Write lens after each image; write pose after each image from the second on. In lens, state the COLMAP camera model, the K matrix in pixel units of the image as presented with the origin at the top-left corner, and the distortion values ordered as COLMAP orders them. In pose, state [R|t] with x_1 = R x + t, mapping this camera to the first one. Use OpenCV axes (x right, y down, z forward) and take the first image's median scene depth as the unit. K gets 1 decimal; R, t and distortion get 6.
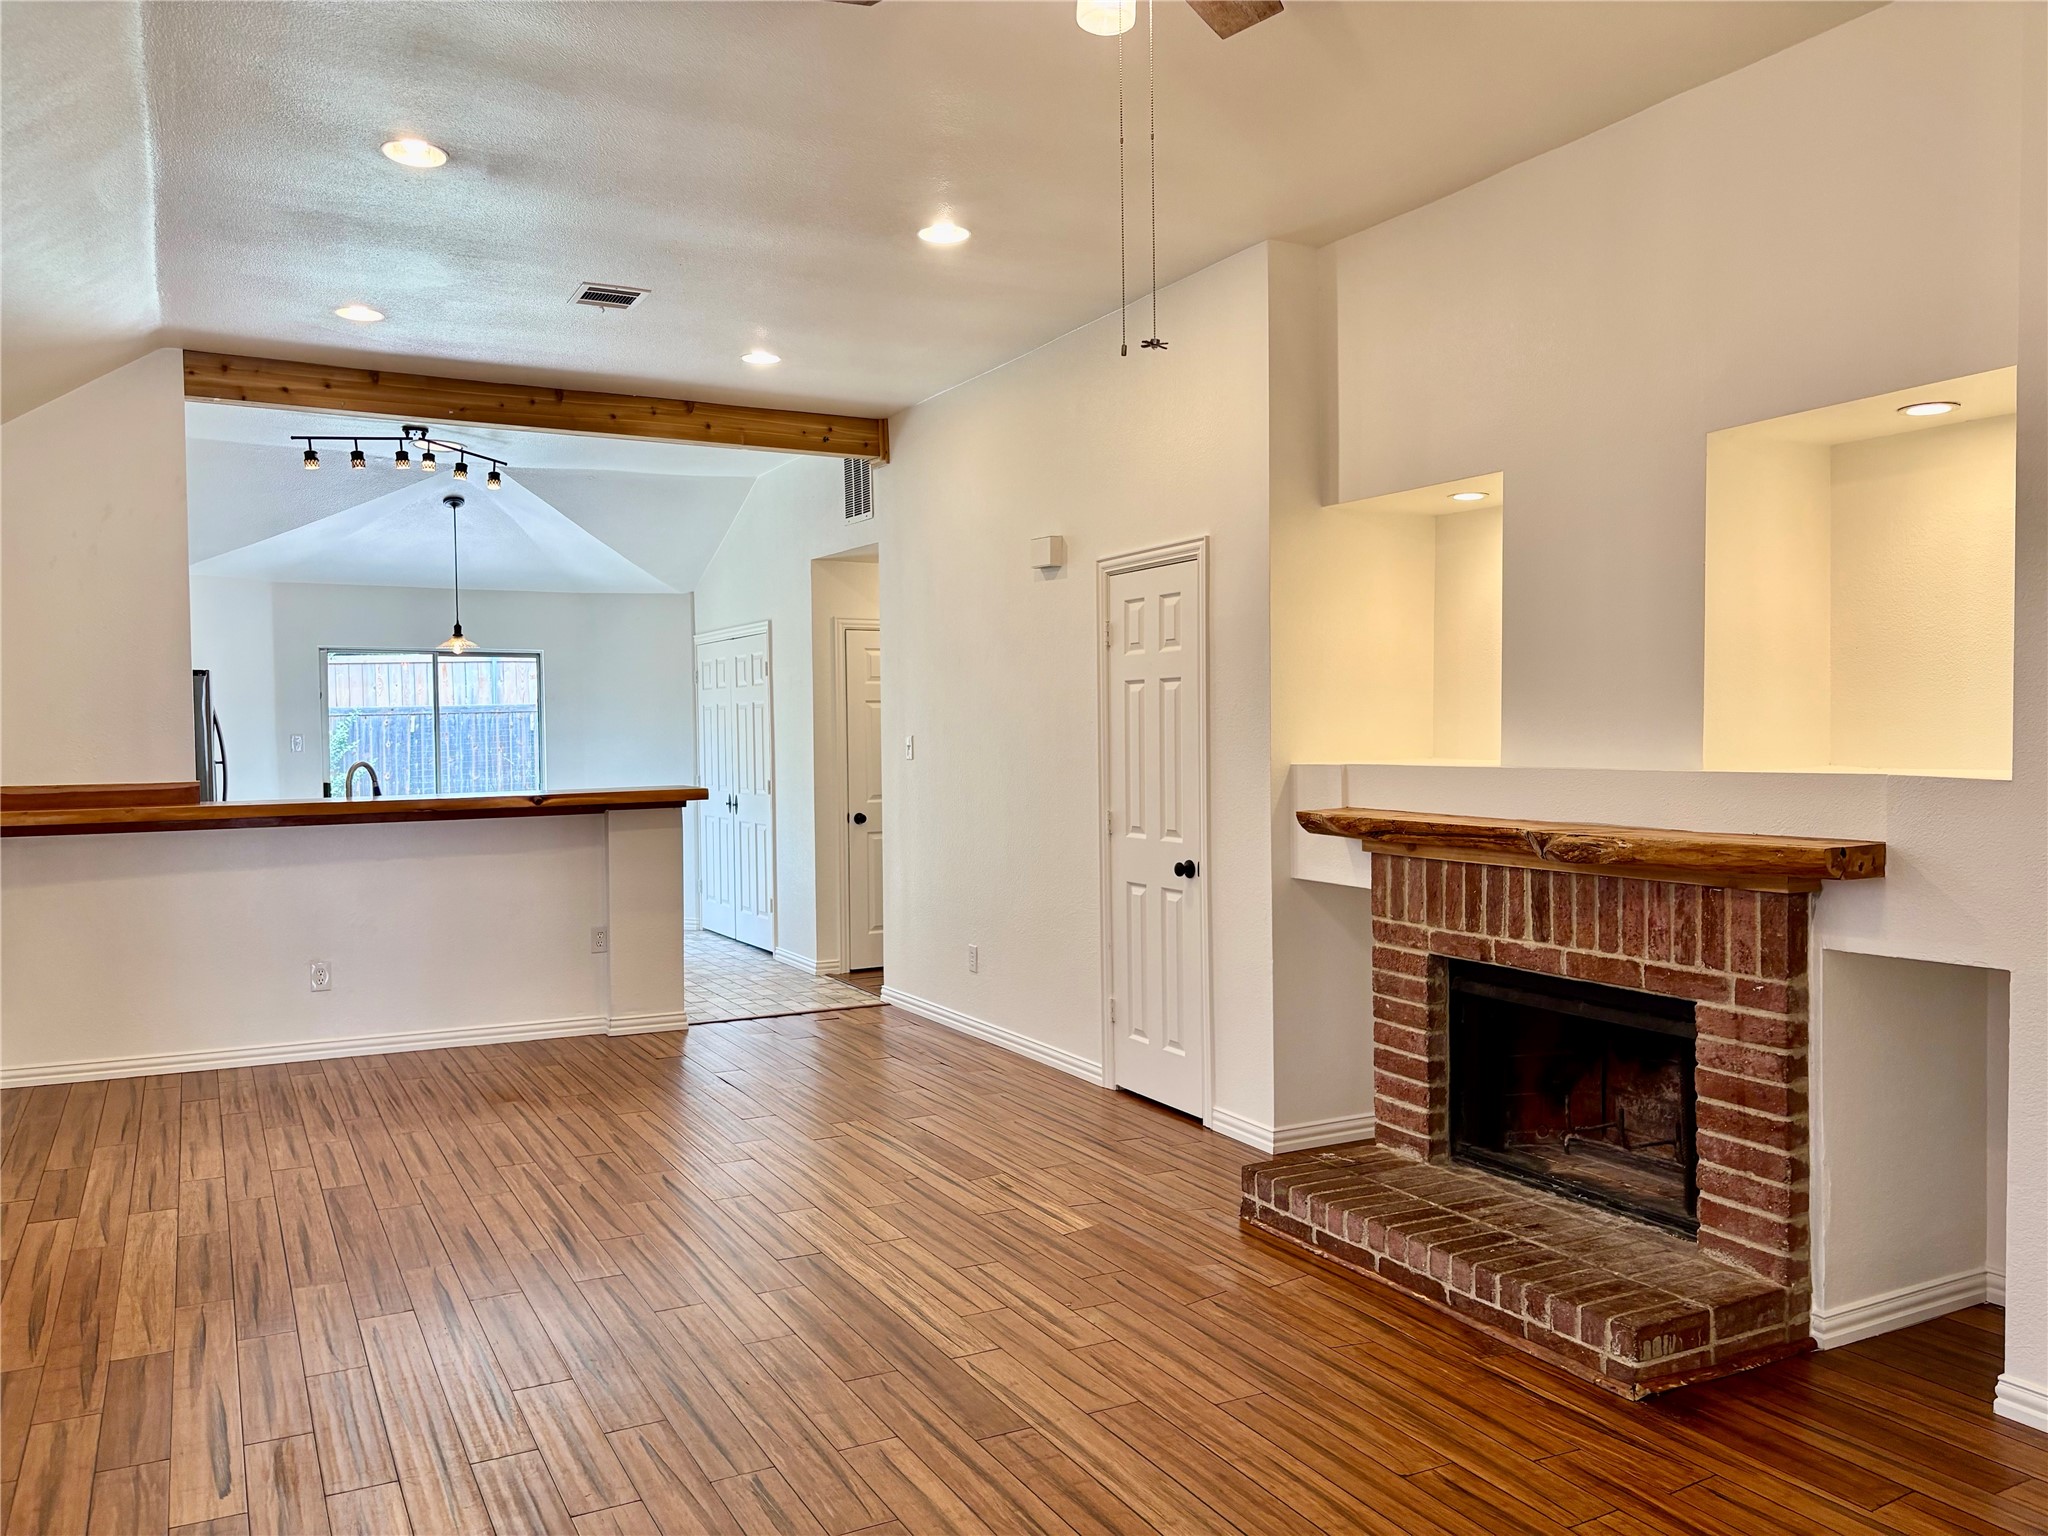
lens RADIAL K [[1553.6, 0, 1015.7], [0, 1553.6, 778.0], [0, 0, 1]] dist [0.060097, -0.070937]
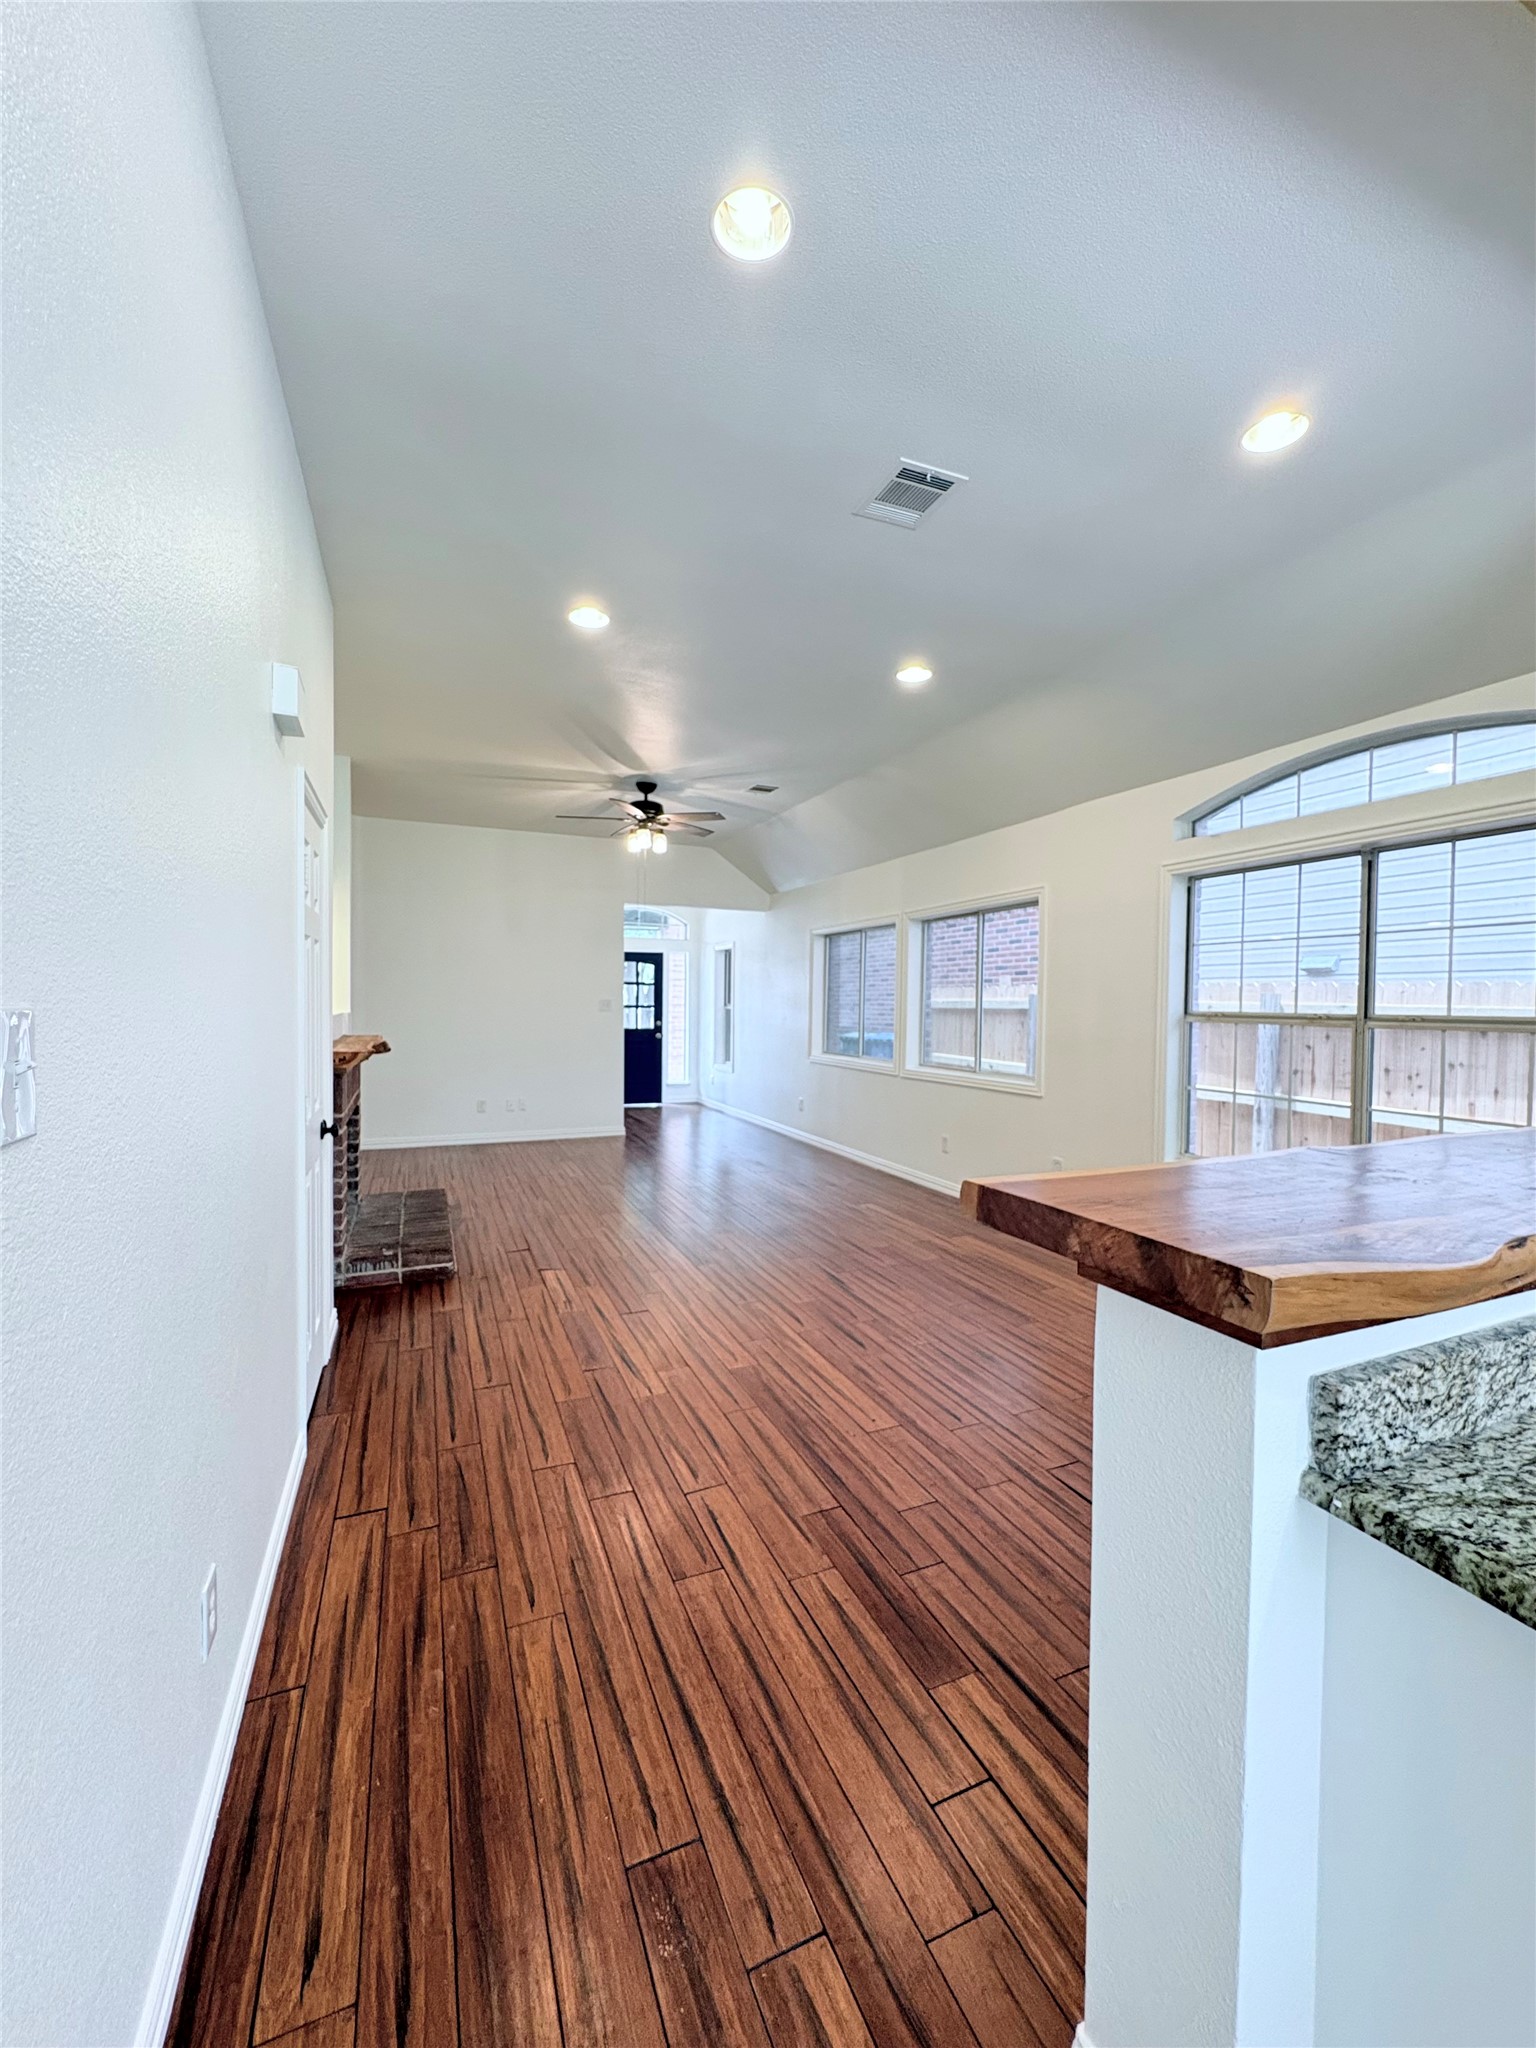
lens RADIAL K [[820.0, 0, 767.4], [0, 820.0, 1021.4], [0, 0, 1]] dist [0.000708, 0.000082]
pose [[-0.996794, 0.001625, 0.079997, -0.281420], [0.006252, 0.998319, 0.057621, -0.055245], [-0.079768, 0.057936, -0.995128, 1.888790]]
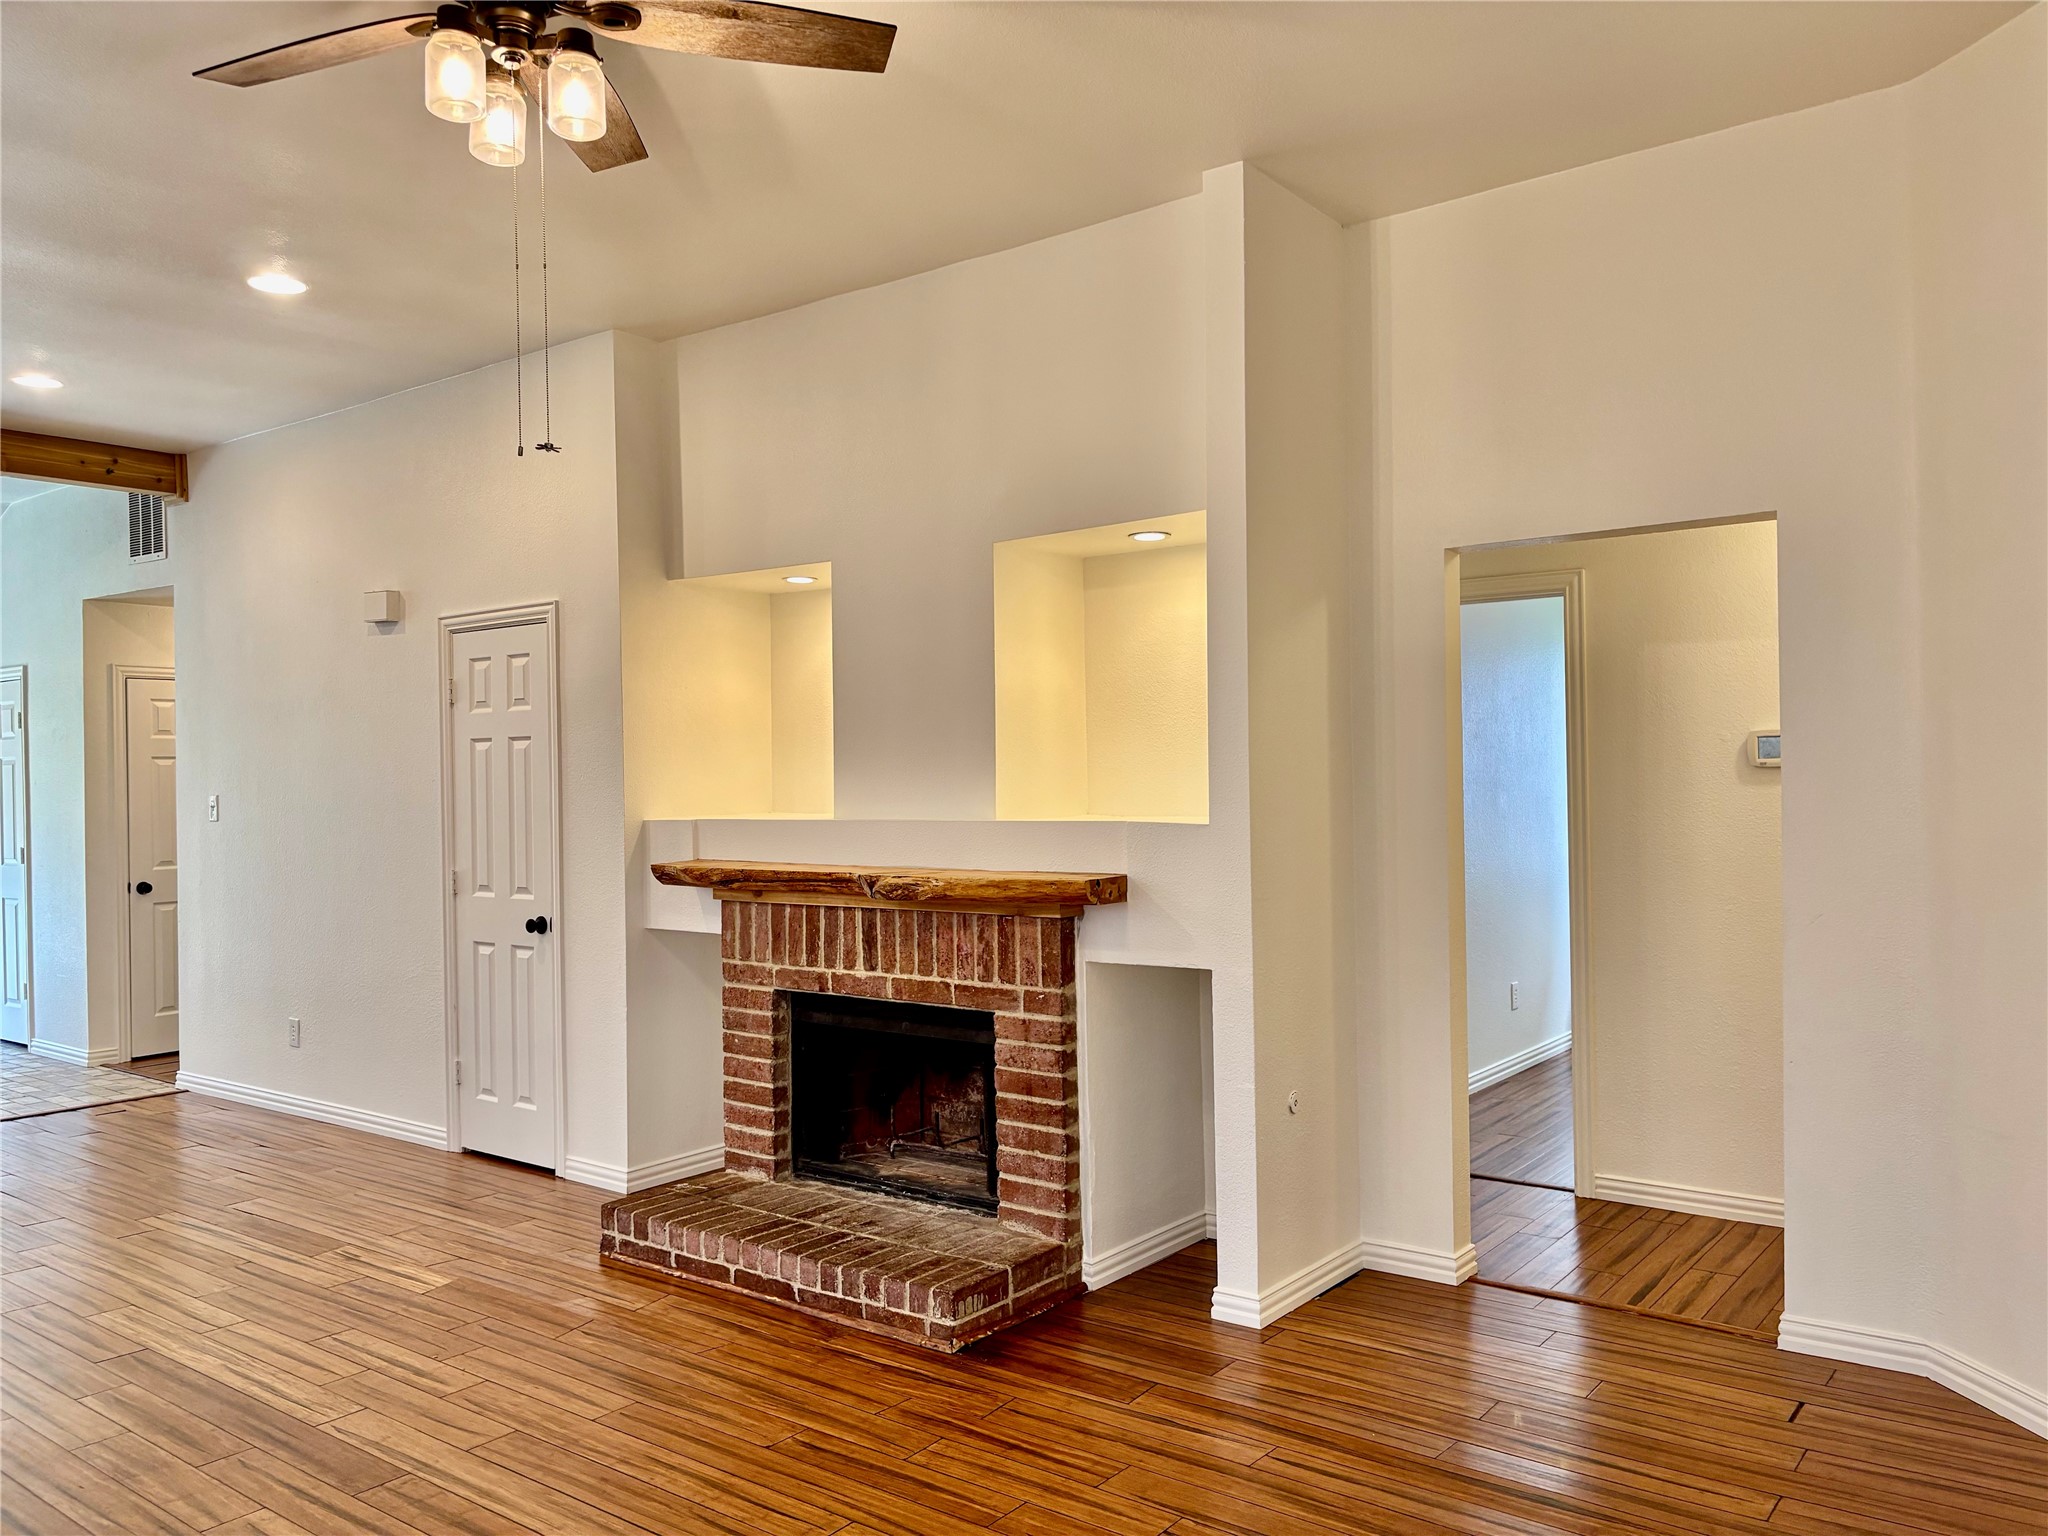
lens RADIAL K [[1561.4, 0, 989.2], [0, 1561.4, 768.7], [0, 0, 1]] dist [0.066905, -0.073284]
pose [[0.915364, -0.001428, 0.402626, -0.042345], [0.017678, 0.999172, -0.036647, -0.000349], [-0.402240, 0.040663, 0.914631, -0.083649]]
